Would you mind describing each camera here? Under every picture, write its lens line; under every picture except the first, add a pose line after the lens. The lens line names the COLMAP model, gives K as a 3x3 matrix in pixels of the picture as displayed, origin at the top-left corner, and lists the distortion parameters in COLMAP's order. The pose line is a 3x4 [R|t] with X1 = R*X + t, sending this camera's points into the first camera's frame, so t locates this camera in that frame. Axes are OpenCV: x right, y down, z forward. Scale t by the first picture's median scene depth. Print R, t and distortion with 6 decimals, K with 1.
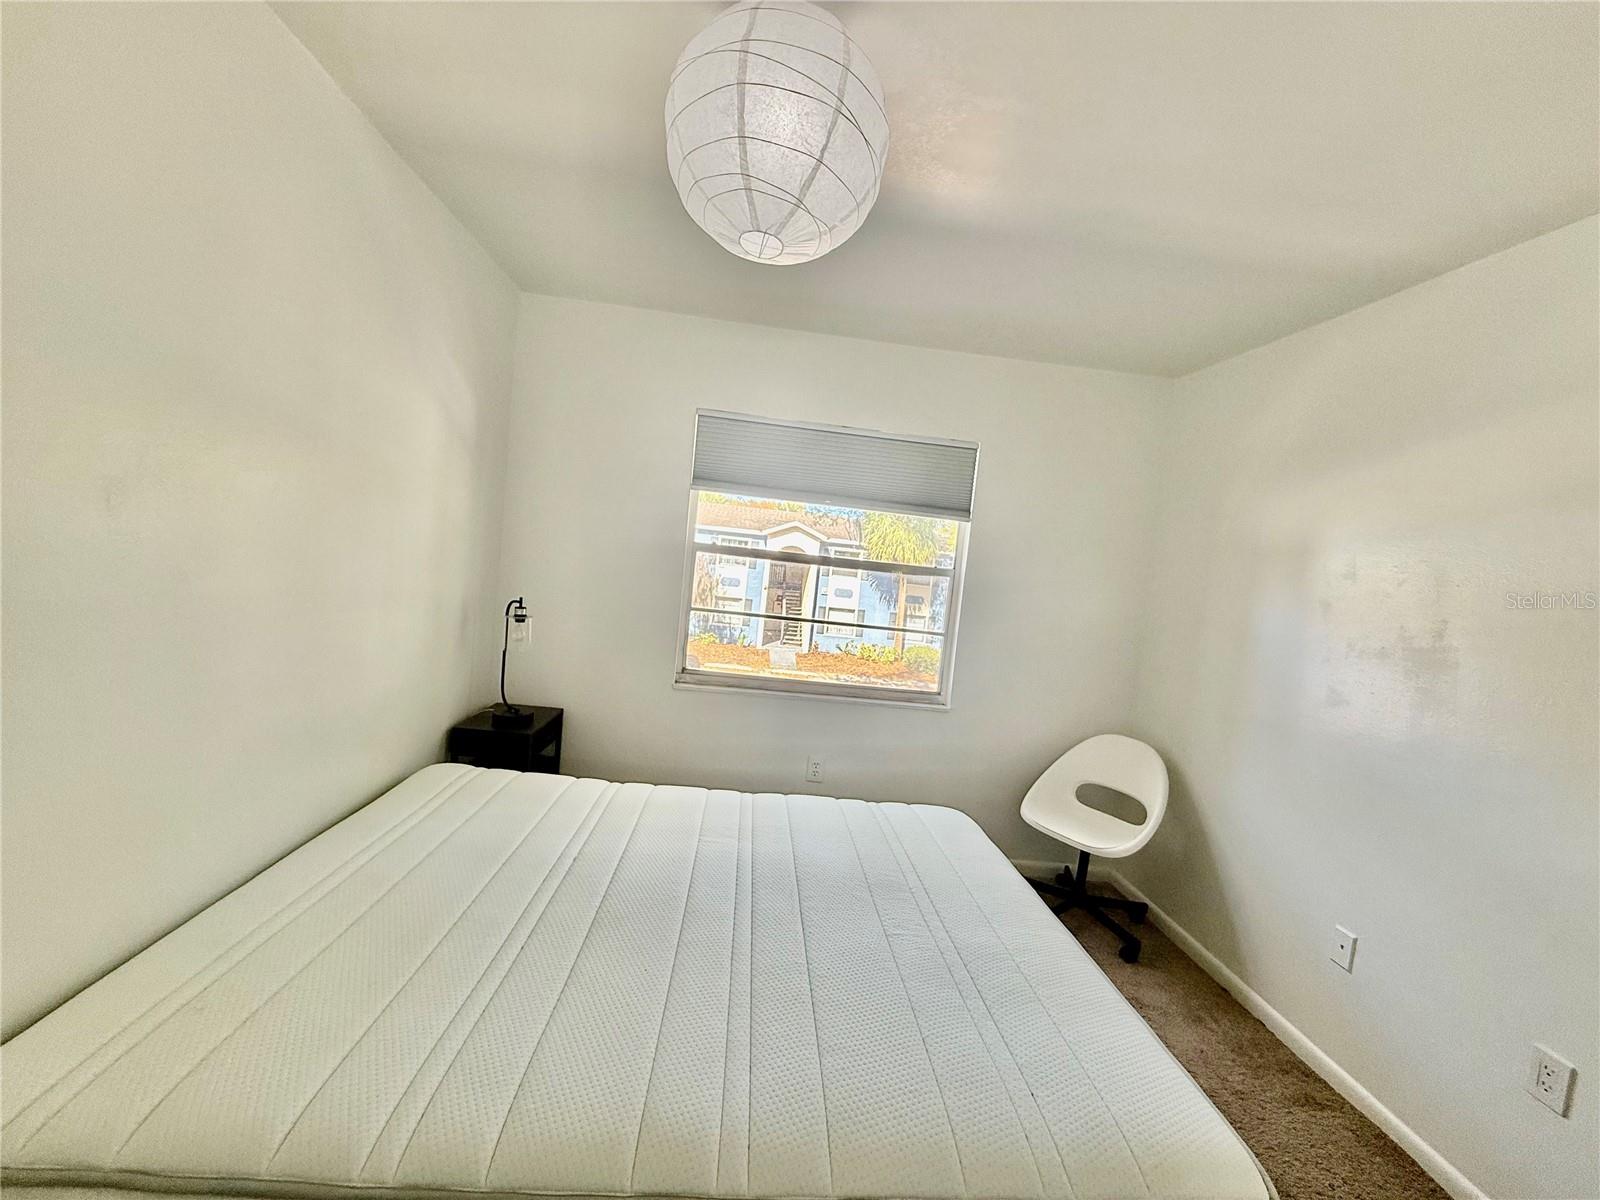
lens RADIAL K [[638.0, 0, 795.5], [0, 638.0, 599.5], [0, 0, 1]] dist [-0.000019, 0.000487]
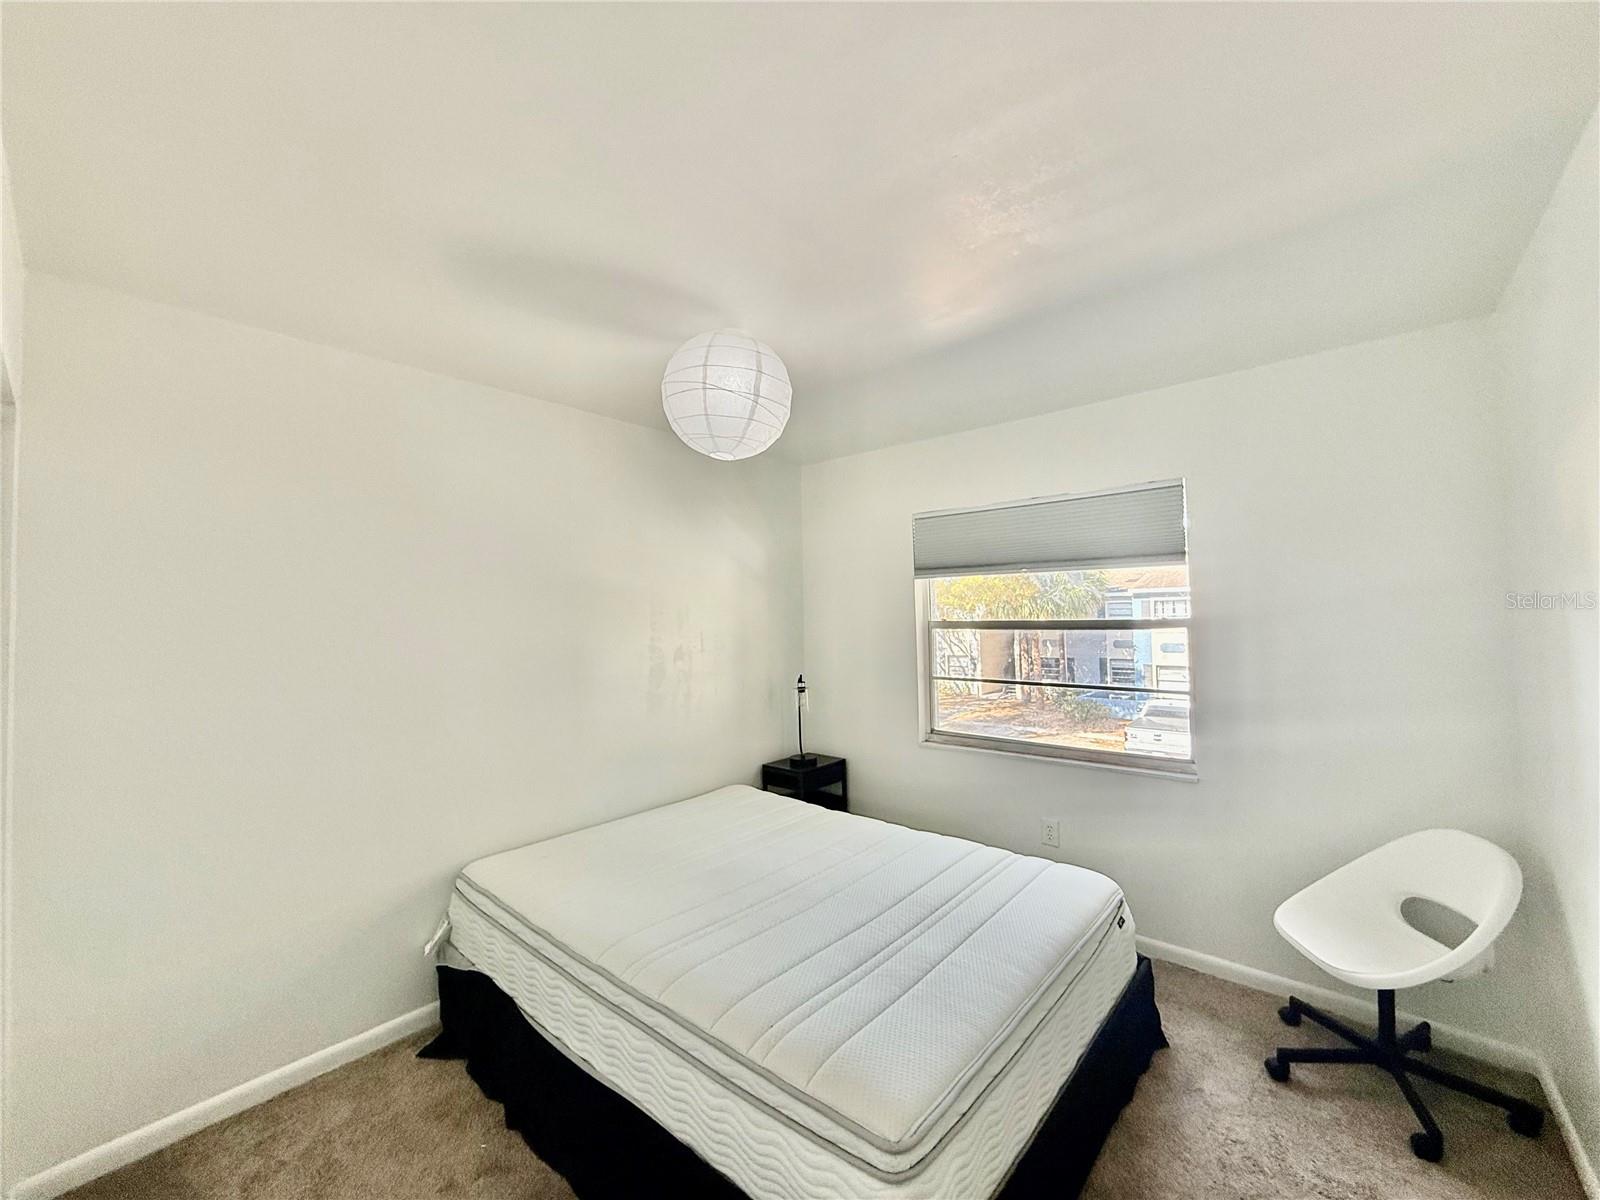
lens RADIAL K [[632.0, 0, 824.1], [0, 632.0, 606.8], [0, 0, 1]] dist [0.000044, 0.000033]
pose [[0.717391, -0.129120, -0.684600, 0.518520], [0.039869, 0.988673, -0.144691, 0.046504], [0.695529, 0.076506, 0.714414, 0.017797]]
